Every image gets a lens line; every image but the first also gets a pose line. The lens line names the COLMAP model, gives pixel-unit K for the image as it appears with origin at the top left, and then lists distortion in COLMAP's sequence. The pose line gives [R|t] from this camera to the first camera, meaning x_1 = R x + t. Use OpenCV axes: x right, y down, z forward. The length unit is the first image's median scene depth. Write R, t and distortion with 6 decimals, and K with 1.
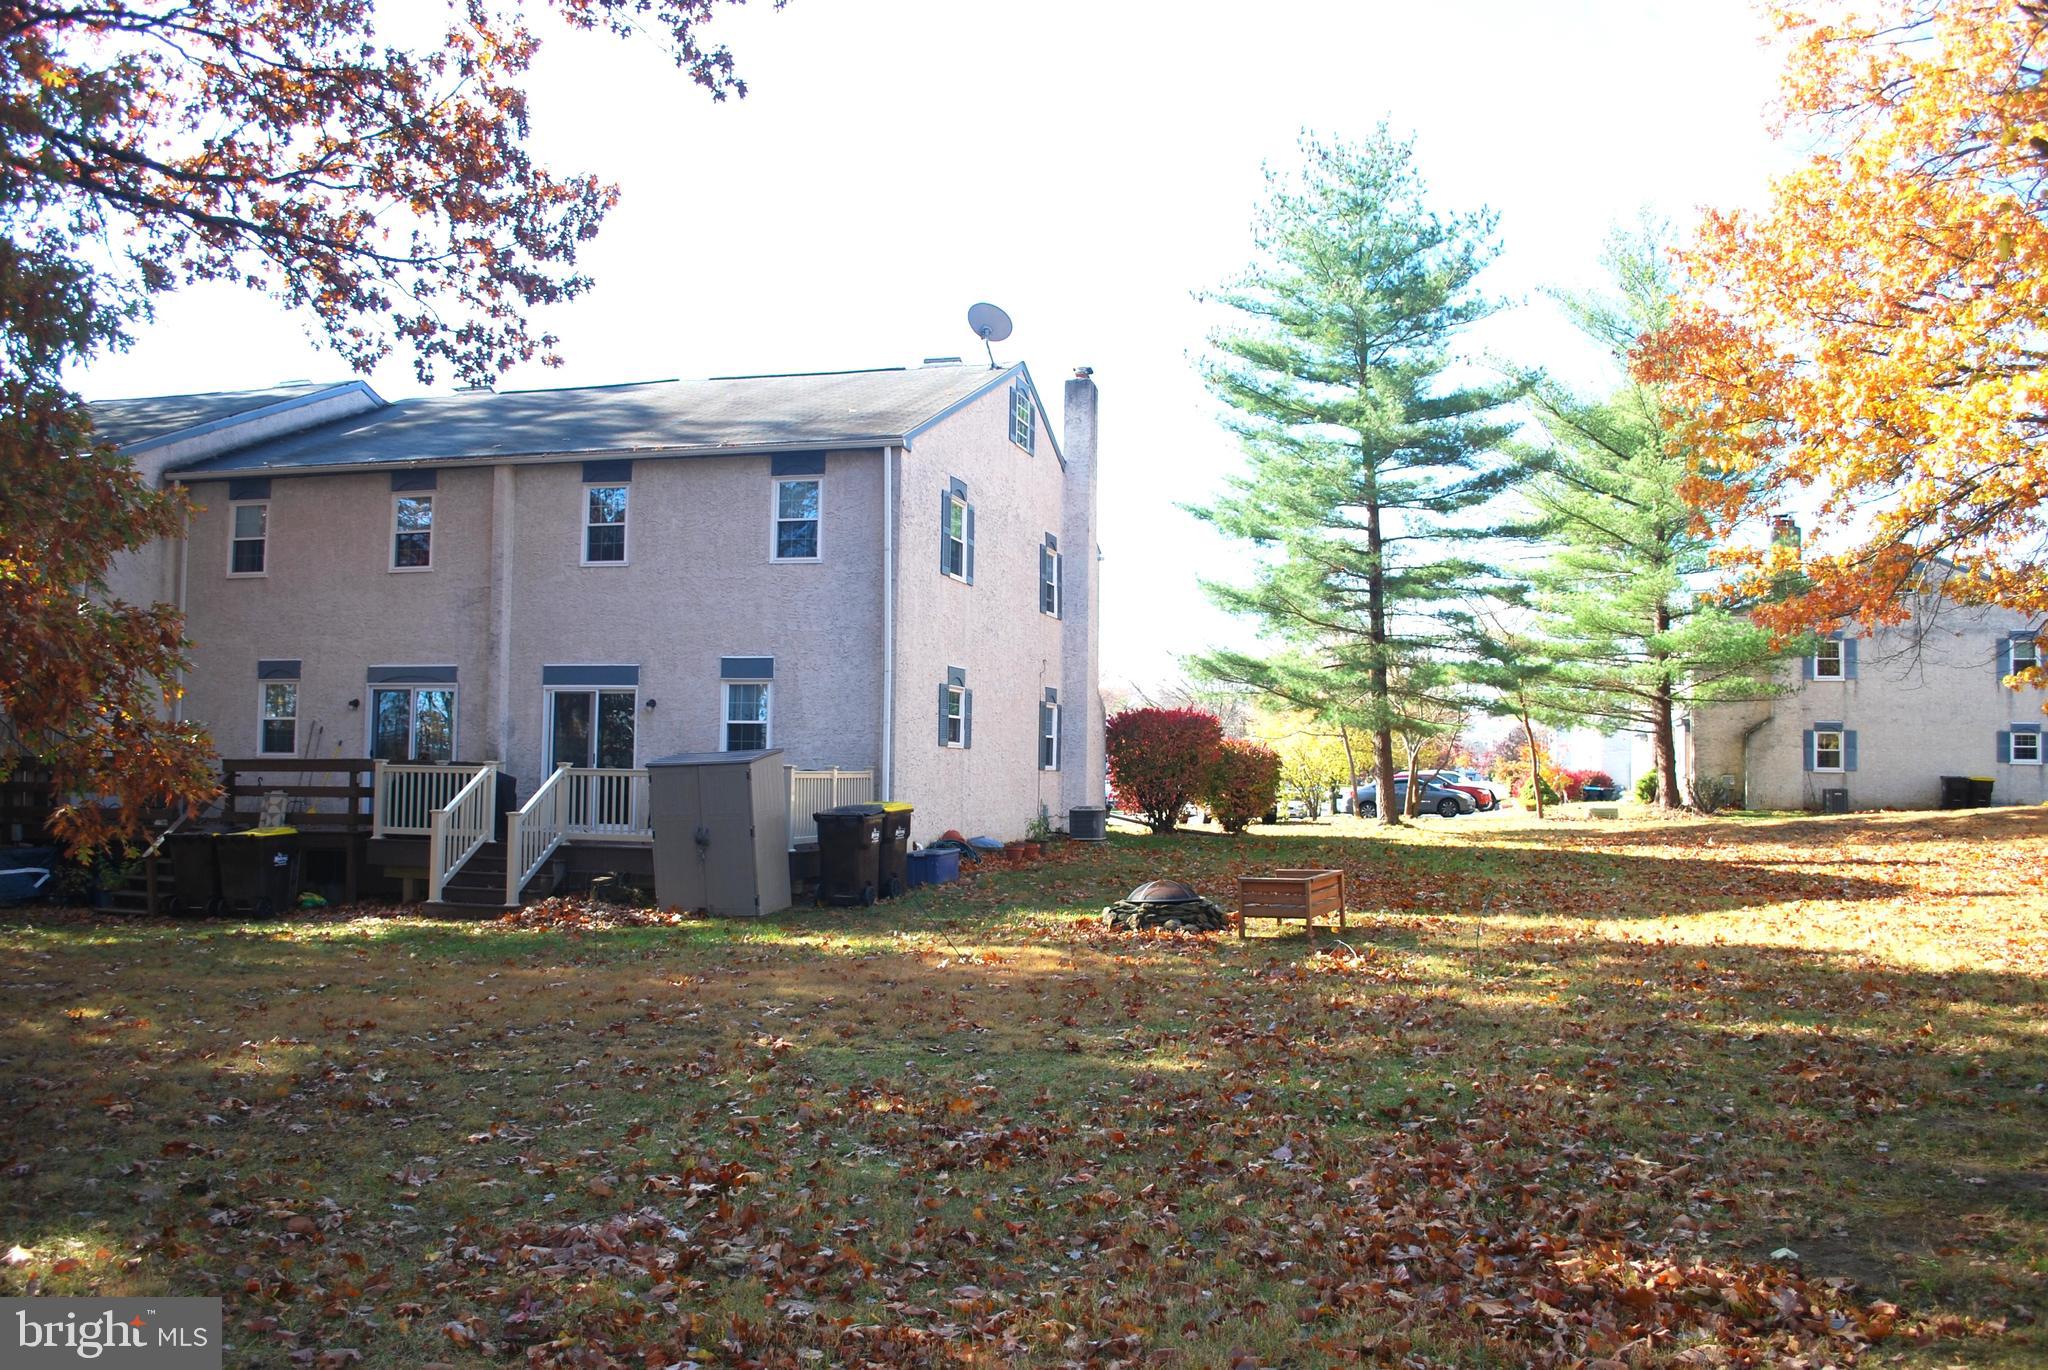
lens RADIAL K [[1626.0, 0, 1035.4], [0, 1626.0, 692.5], [0, 0, 1]] dist [-0.080342, 0.011331]
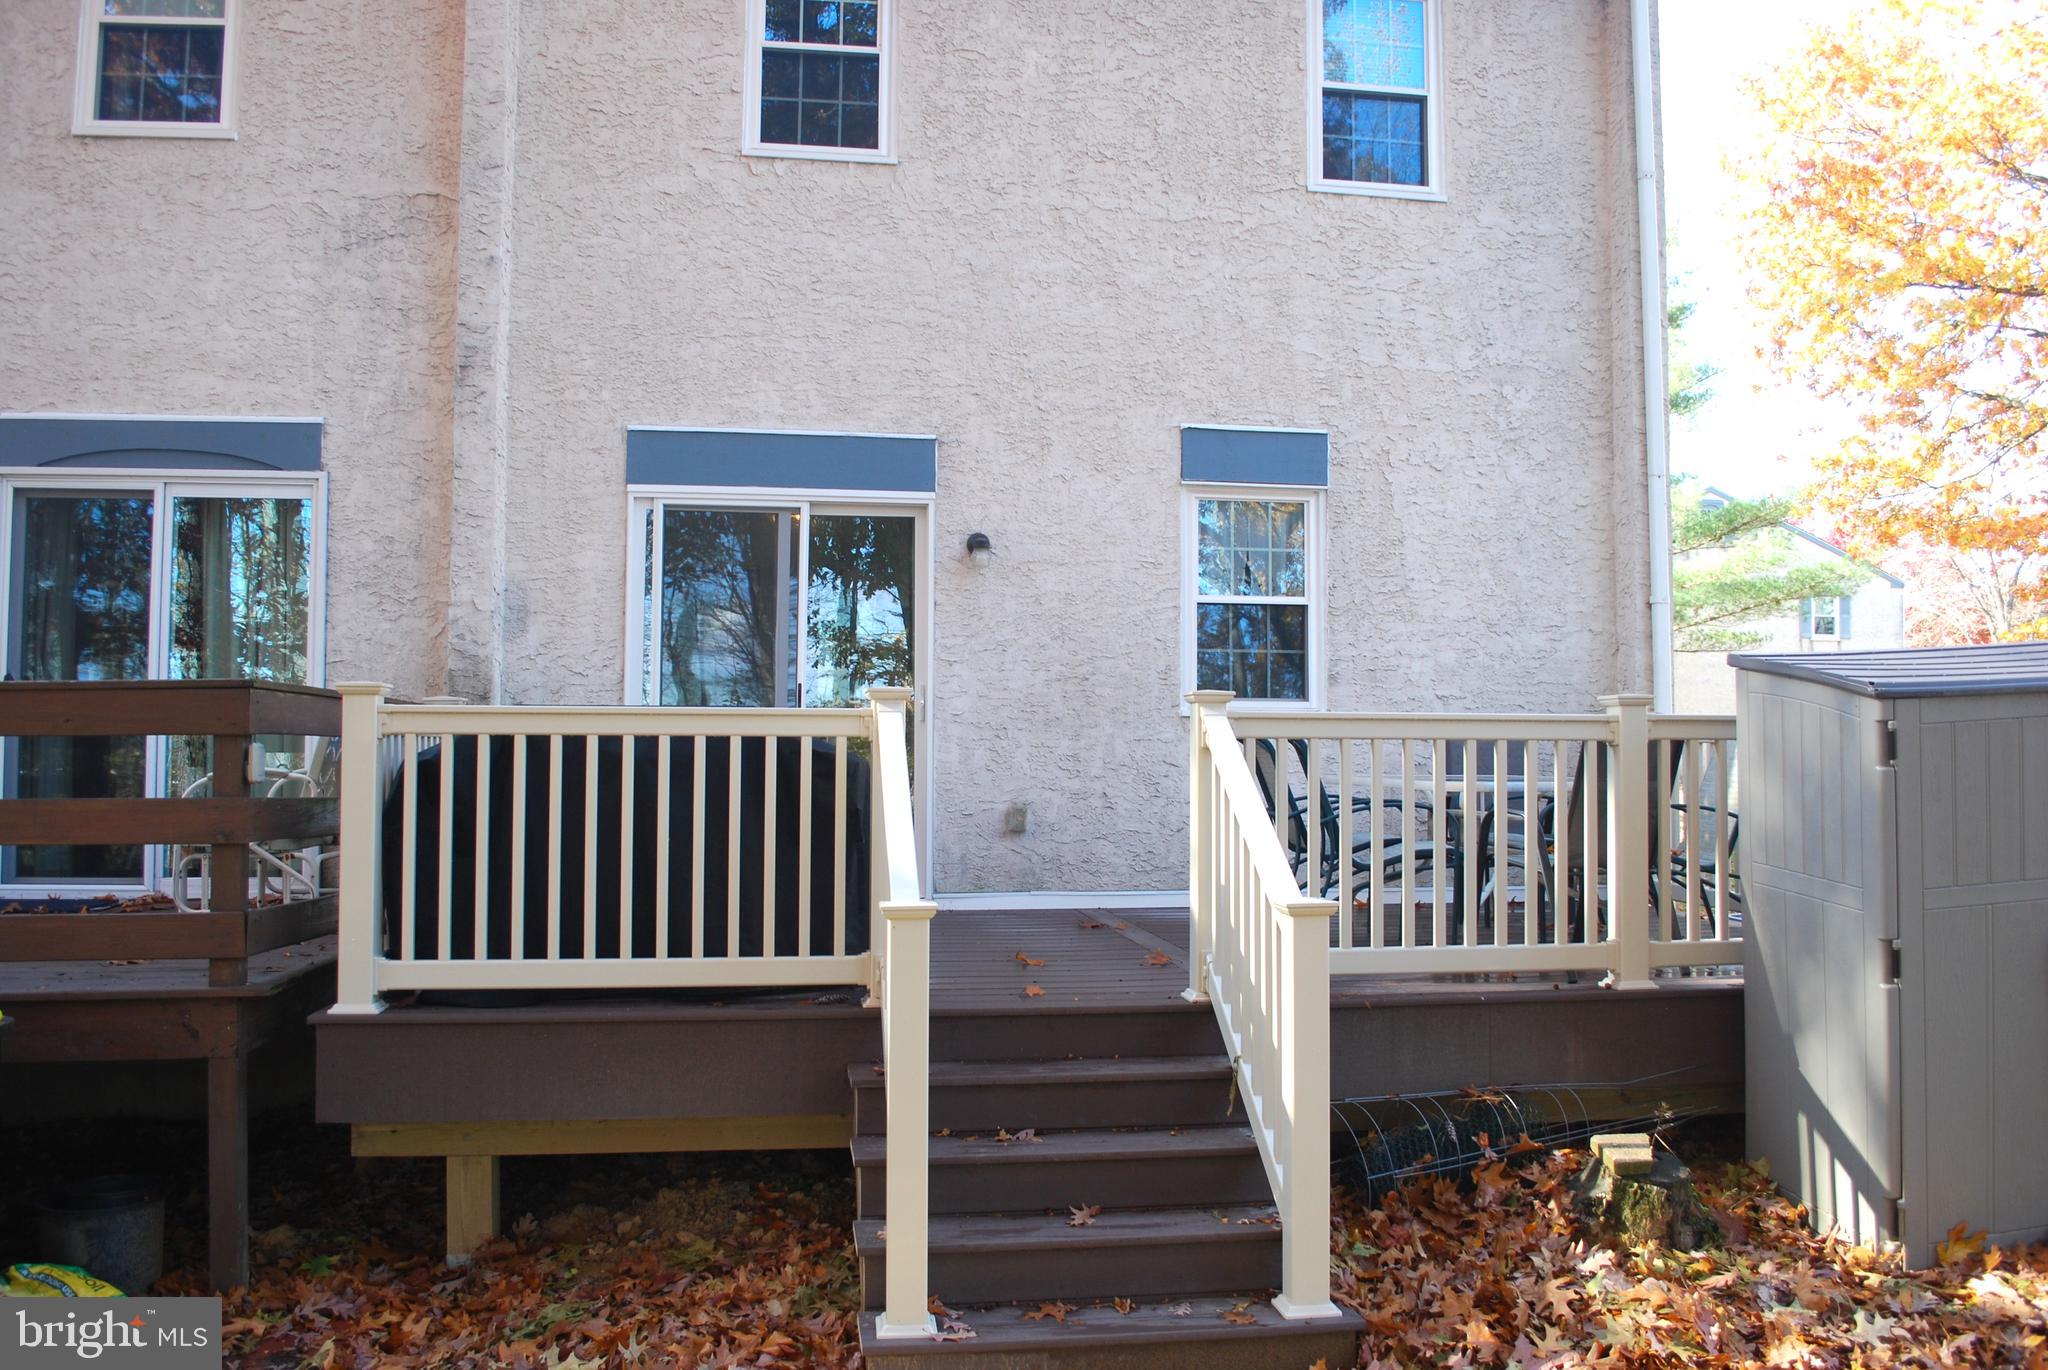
lens RADIAL K [[1626.0, 0, 1035.4], [0, 1626.0, 692.5], [0, 0, 1]] dist [-0.080342, 0.011331]
pose [[0.917446, 0.003477, 0.397846, -0.369522], [-0.012801, 0.999702, 0.020784, 0.032380], [-0.397655, -0.024161, 0.917217, 0.660263]]
